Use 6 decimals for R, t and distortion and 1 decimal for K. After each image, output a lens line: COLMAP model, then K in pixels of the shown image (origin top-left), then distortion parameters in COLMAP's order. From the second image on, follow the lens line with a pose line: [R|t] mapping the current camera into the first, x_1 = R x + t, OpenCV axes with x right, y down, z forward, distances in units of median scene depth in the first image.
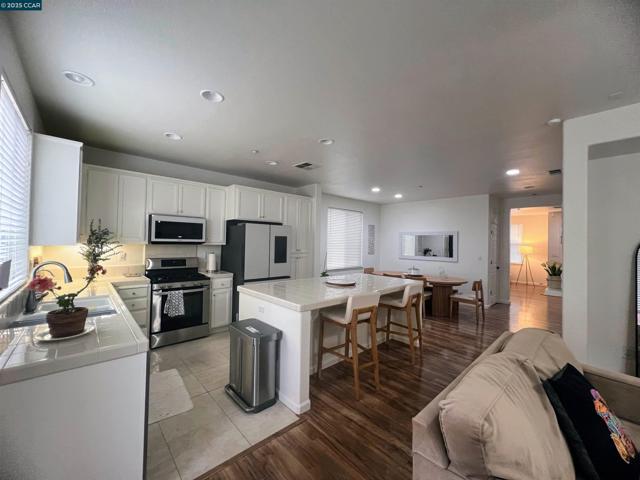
lens RADIAL K [[255.6, 0, 321.5], [0, 255.6, 238.9], [0, 0, 1]] dist [-0.003191, -0.000609]
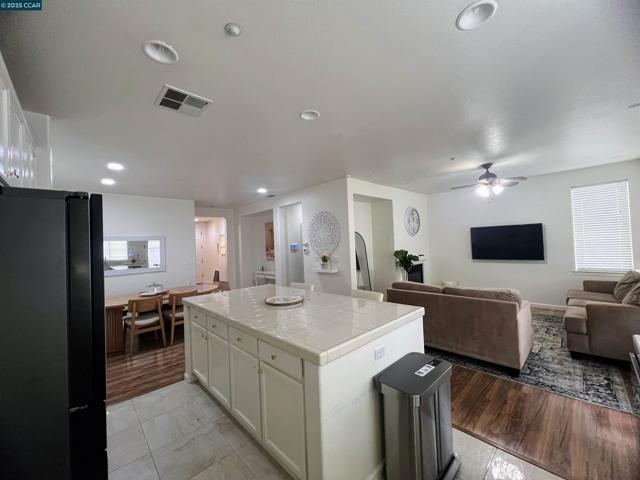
lens RADIAL K [[255.6, 0, 314.3], [0, 255.6, 237.7], [0, 0, 1]] dist [-0.003191, -0.000609]
pose [[-0.011884, 0.005012, 0.999917, -0.628802], [0.026855, 0.999628, -0.004692, -0.010065], [-0.999569, 0.026797, -0.012014, 0.874209]]
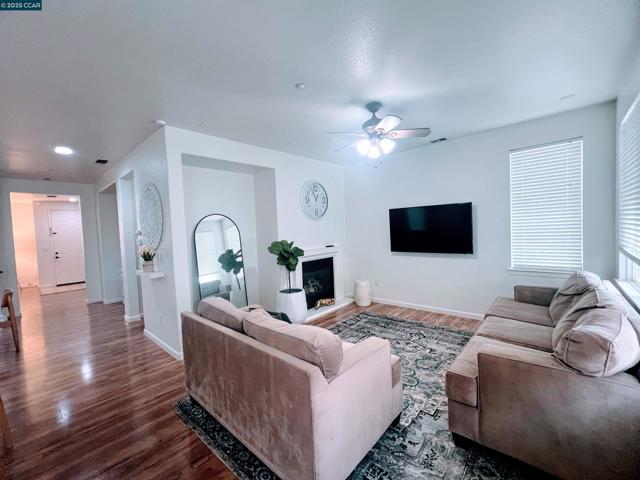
lens RADIAL K [[259.9, 0, 325.0], [0, 259.9, 237.2], [0, 0, 1]] dist [-0.008200, 0.000197]
pose [[-0.088011, -0.051038, 0.994811, -0.209089], [0.029048, 0.998130, 0.053779, 0.002823], [-0.995696, 0.033631, -0.086364, 0.268816]]
